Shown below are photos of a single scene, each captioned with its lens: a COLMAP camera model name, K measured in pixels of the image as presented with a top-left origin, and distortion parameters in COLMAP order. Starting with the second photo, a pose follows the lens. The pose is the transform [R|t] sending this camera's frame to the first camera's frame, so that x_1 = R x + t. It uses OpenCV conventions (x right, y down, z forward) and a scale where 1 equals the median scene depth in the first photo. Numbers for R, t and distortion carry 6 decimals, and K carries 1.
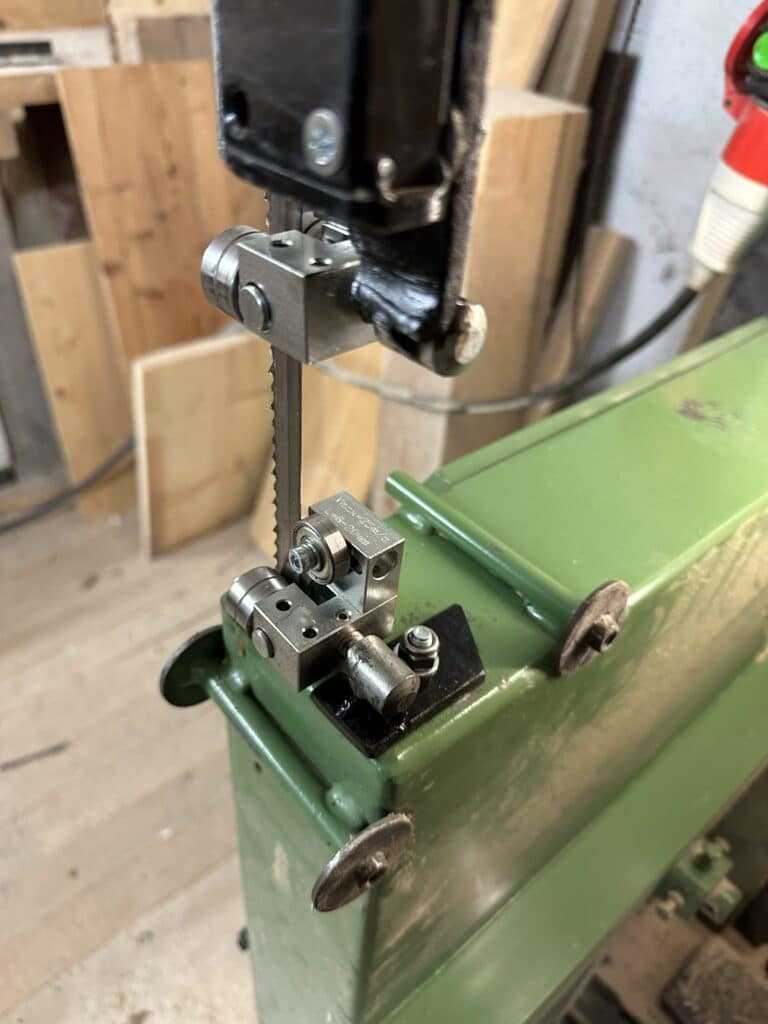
lens RADIAL K [[732.4, 0, 384.0], [0, 732.4, 512.0], [0, 0, 1]] dist [0.061035, -0.135293]
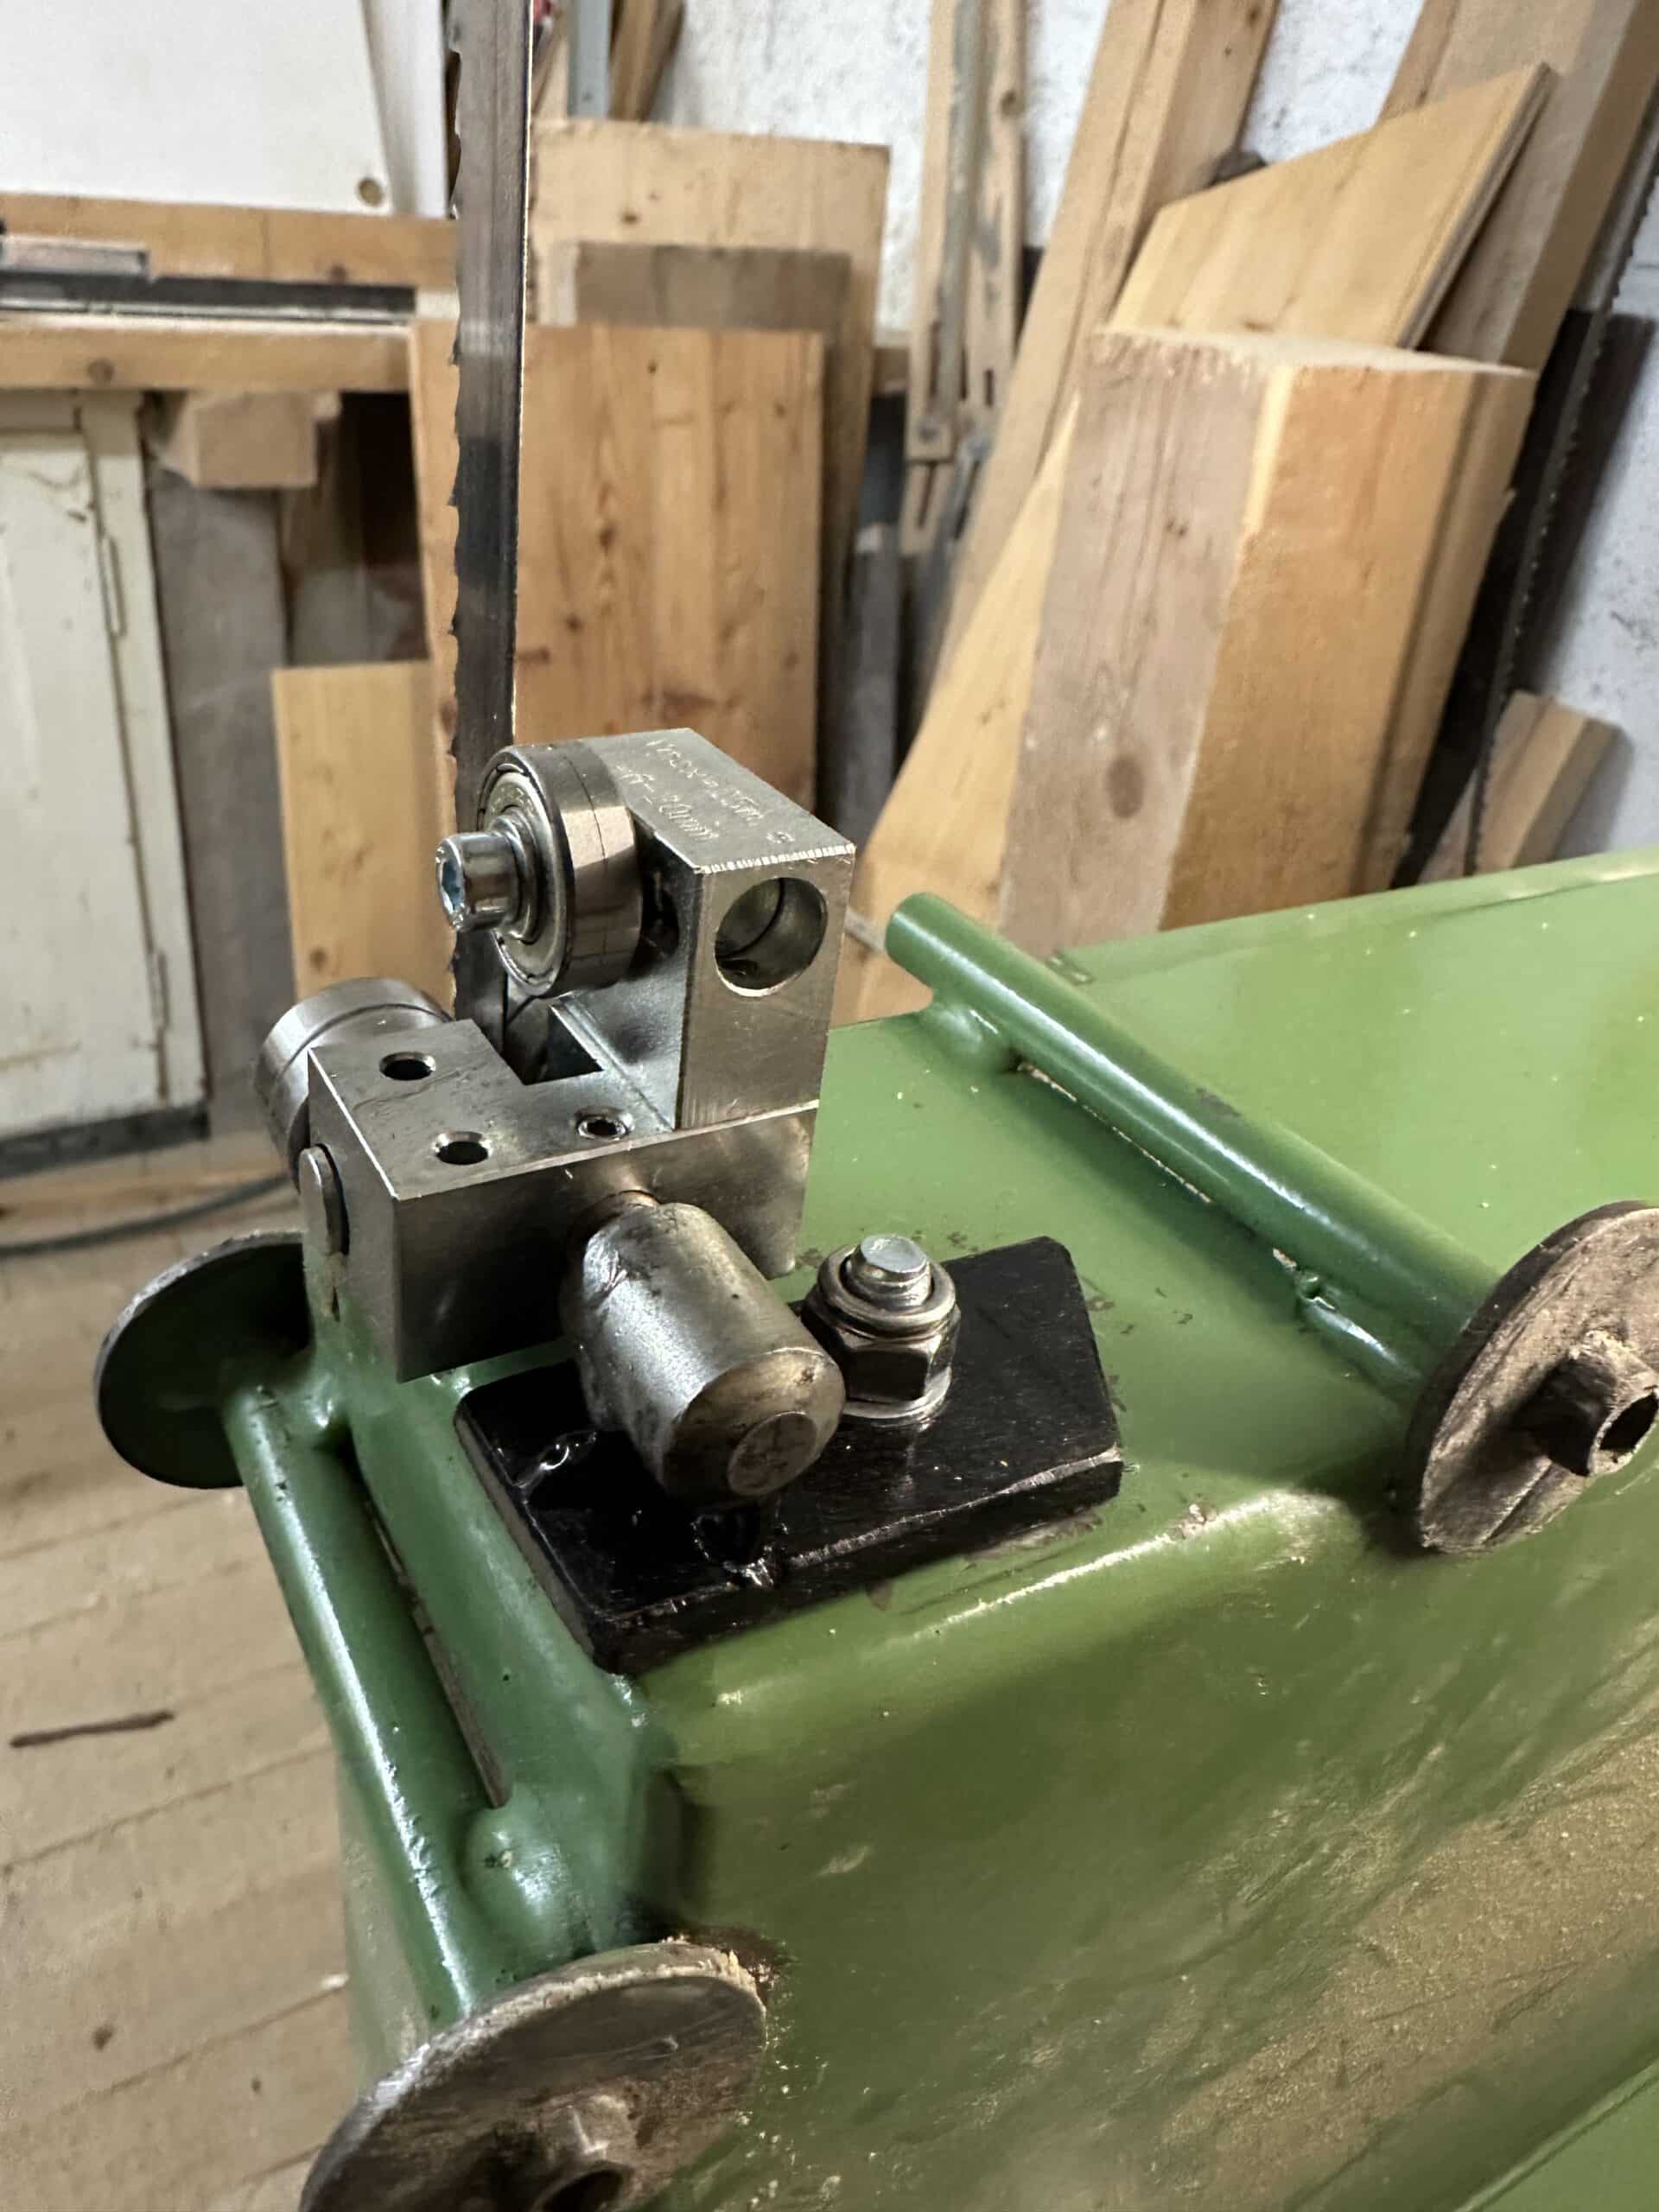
lens RADIAL K [[1565.5, 0, 710.3], [0, 1565.5, 1035.1], [0, 0, 1]] dist [-0.003982, -0.004262]
pose [[0.975860, 0.108126, -0.189754, 0.081708], [-0.141486, 0.974860, -0.172131, 0.184176], [0.166372, 0.194823, 0.966625, 0.395144]]
